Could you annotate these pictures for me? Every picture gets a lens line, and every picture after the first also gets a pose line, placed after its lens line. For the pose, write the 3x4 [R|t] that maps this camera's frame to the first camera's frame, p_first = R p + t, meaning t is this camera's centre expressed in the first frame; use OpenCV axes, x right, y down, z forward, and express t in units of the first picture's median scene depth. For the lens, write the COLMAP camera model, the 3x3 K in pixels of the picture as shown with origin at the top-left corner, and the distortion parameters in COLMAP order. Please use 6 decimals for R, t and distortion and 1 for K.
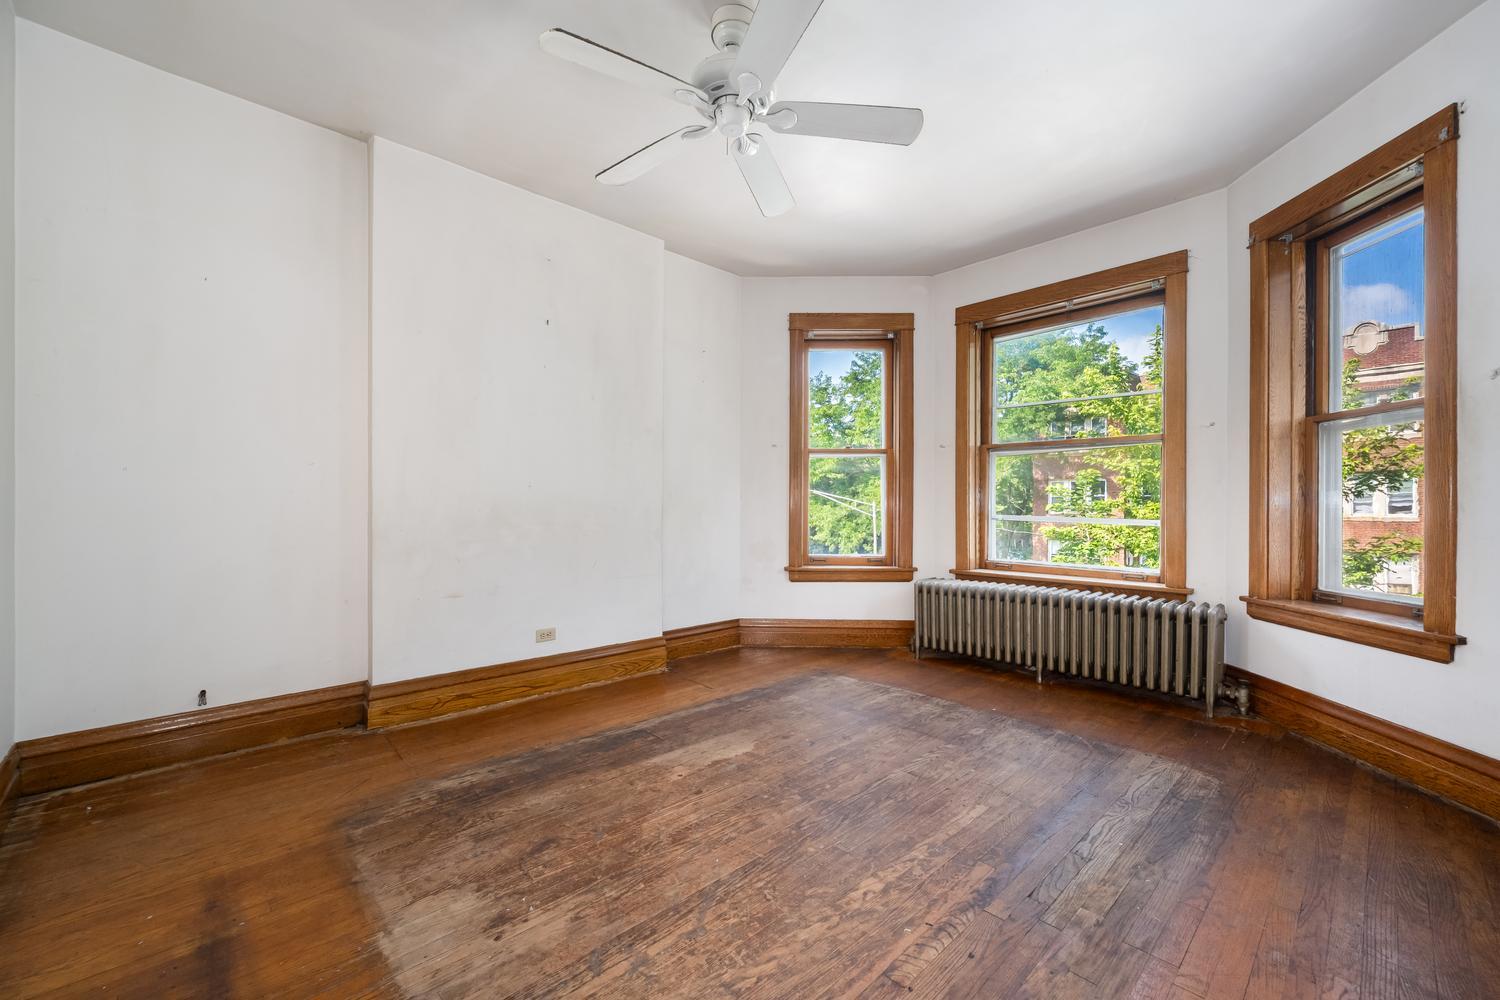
lens RADIAL K [[614.5, 0, 752.8], [0, 614.5, 509.5], [0, 0, 1]] dist [-0.000525, -0.000051]
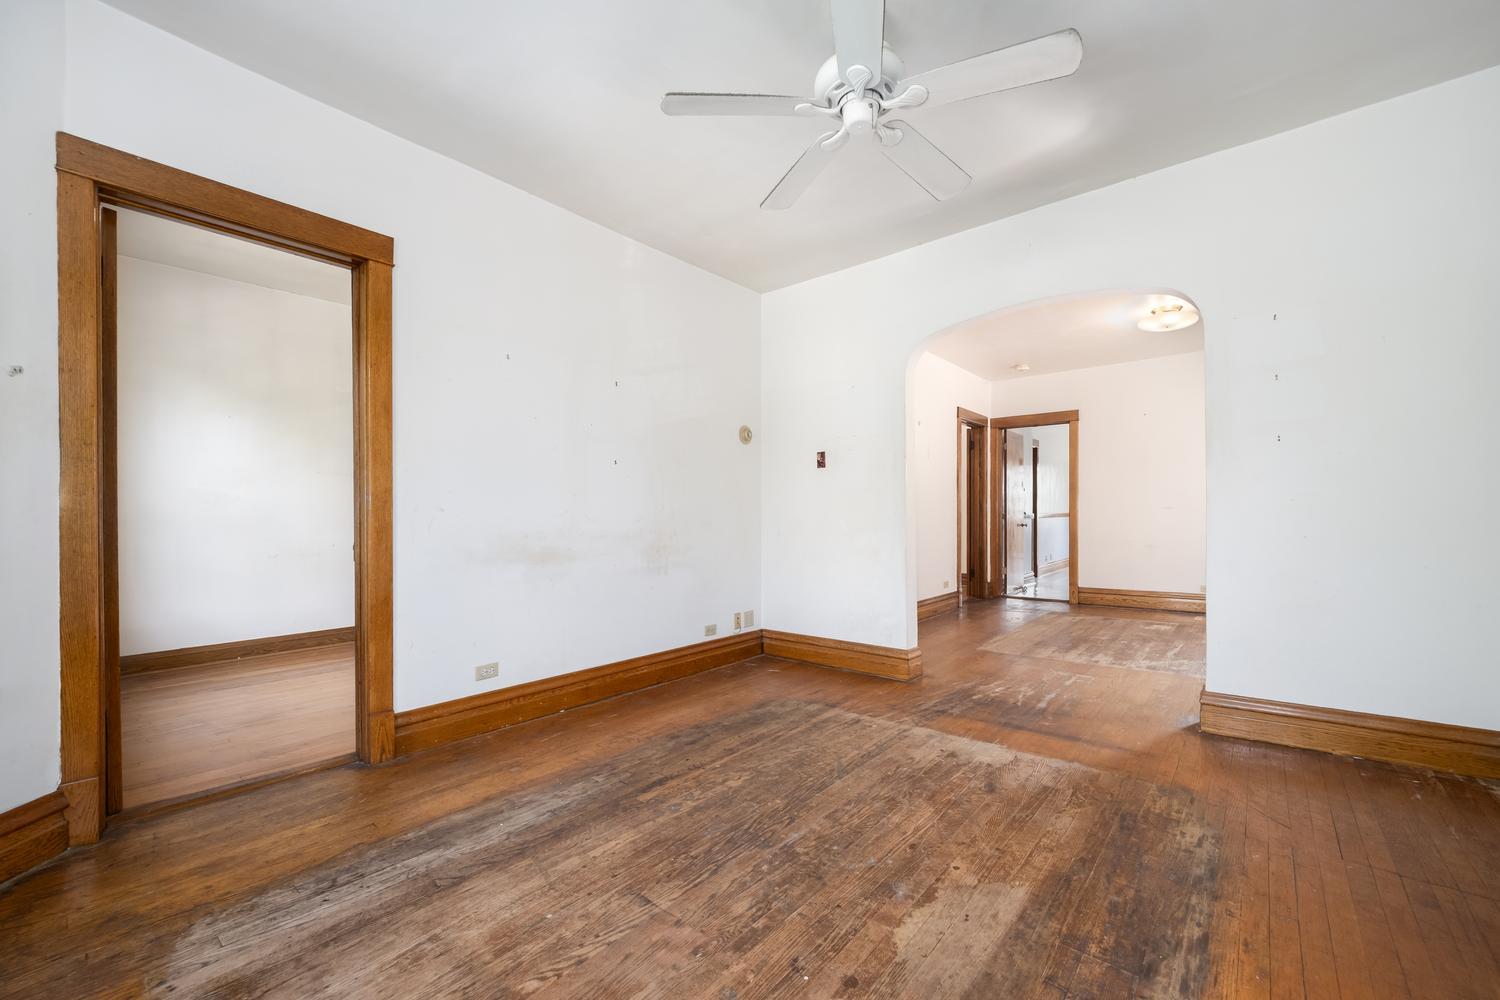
lens RADIAL K [[614.5, 0, 750.1], [0, 614.5, 510.5], [0, 0, 1]] dist [-0.000525, -0.000051]
pose [[-0.994803, 0.004311, -0.101726, 0.245392], [0.004567, 0.999987, -0.002279, -0.014058], [0.101715, -0.002732, -0.994810, 1.996207]]
